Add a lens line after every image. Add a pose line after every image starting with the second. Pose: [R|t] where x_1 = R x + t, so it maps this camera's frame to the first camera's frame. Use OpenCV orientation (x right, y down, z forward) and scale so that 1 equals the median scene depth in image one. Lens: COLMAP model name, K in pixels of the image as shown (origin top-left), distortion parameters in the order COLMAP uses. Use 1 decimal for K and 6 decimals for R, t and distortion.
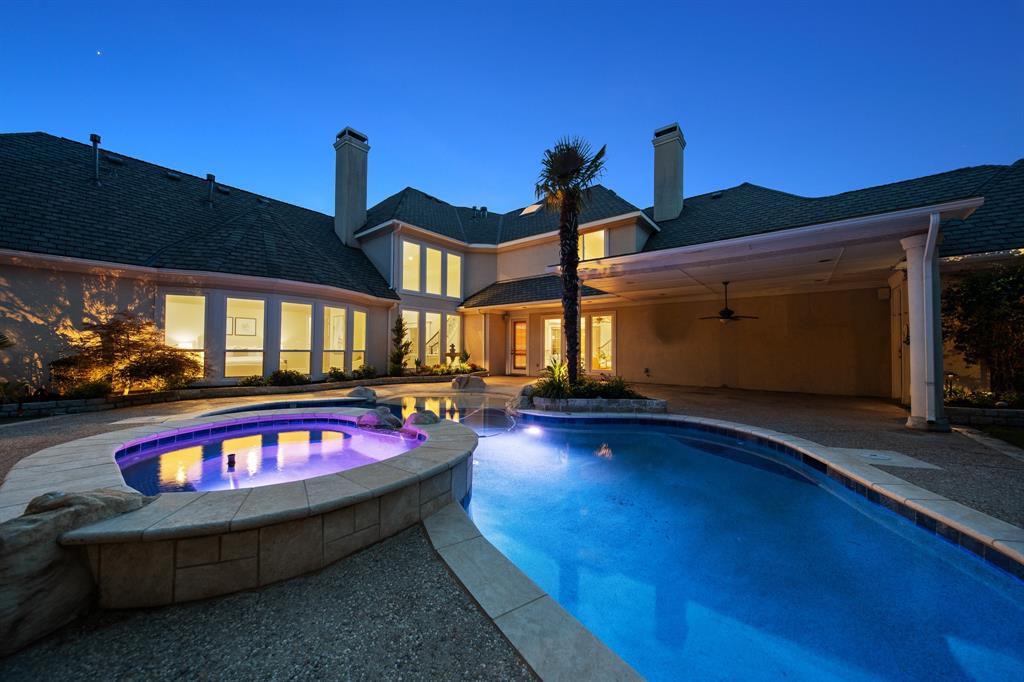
lens RADIAL K [[340.9, 0, 512.0], [0, 340.9, 341.0], [0, 0, 1]] dist [-0.012088, 0.000087]
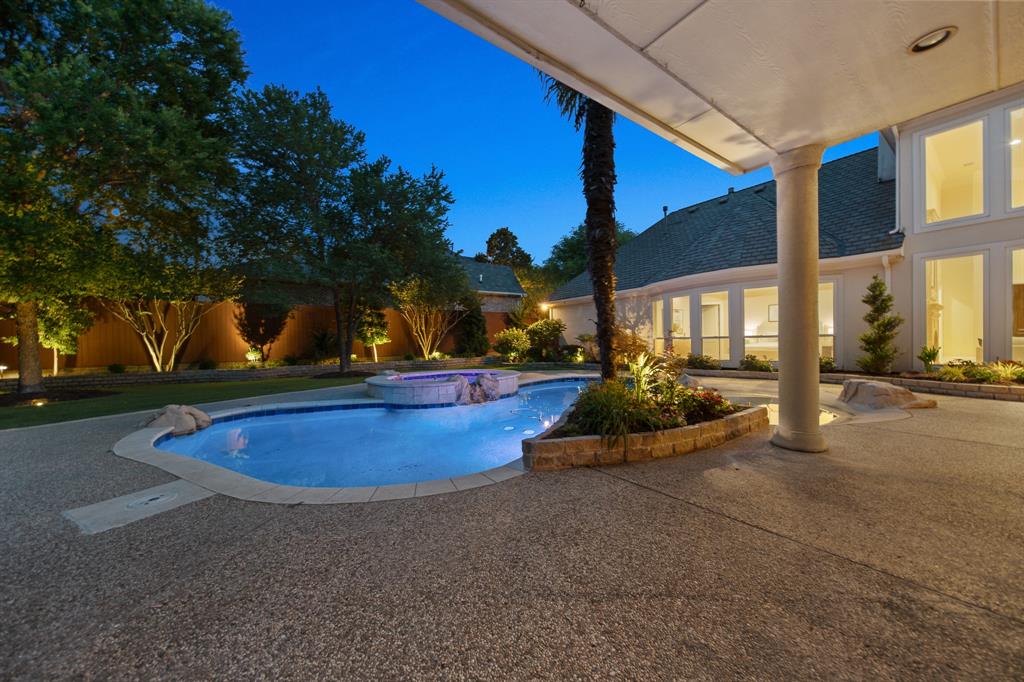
lens RADIAL K [[363.2, 0, 512.0], [0, 363.2, 341.0], [0, 0, 1]] dist [-0.013304, 0.000021]
pose [[-0.273943, -0.001523, -0.961745, 0.533790], [0.045739, 0.998847, -0.014610, 0.024530], [0.960658, -0.047992, -0.273557, 0.592299]]
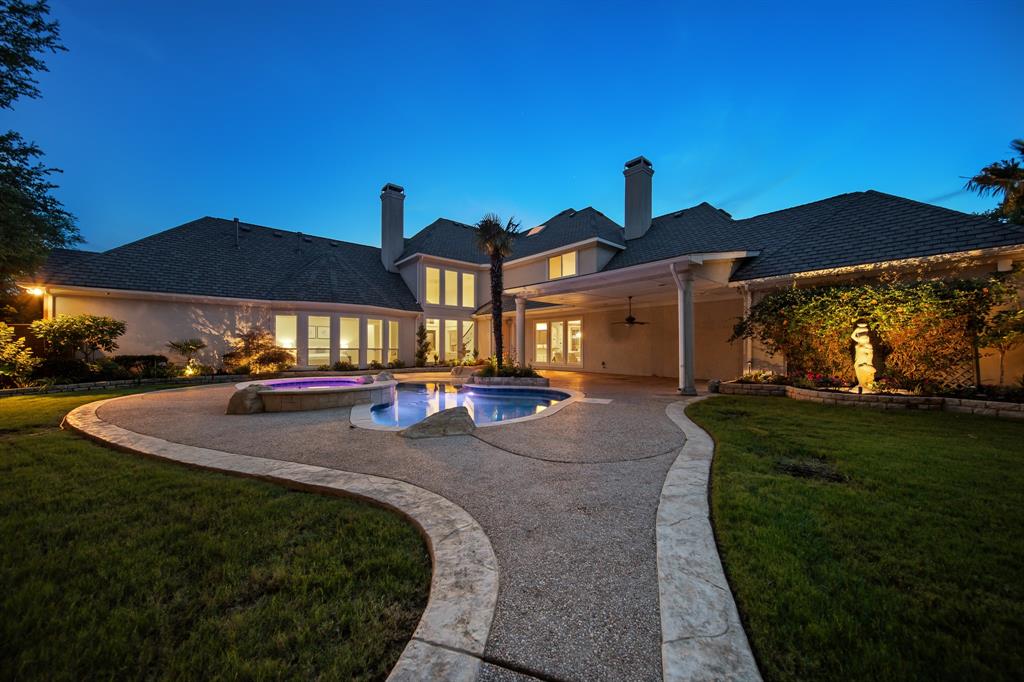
lens RADIAL K [[340.9, 0, 512.0], [0, 340.9, 341.0], [0, 0, 1]] dist [-0.012088, 0.000087]
pose [[0.983639, -0.009079, -0.179923, 0.307507], [0.009590, 0.999952, 0.001967, -0.002591], [0.179896, -0.003660, 0.983679, -0.320468]]
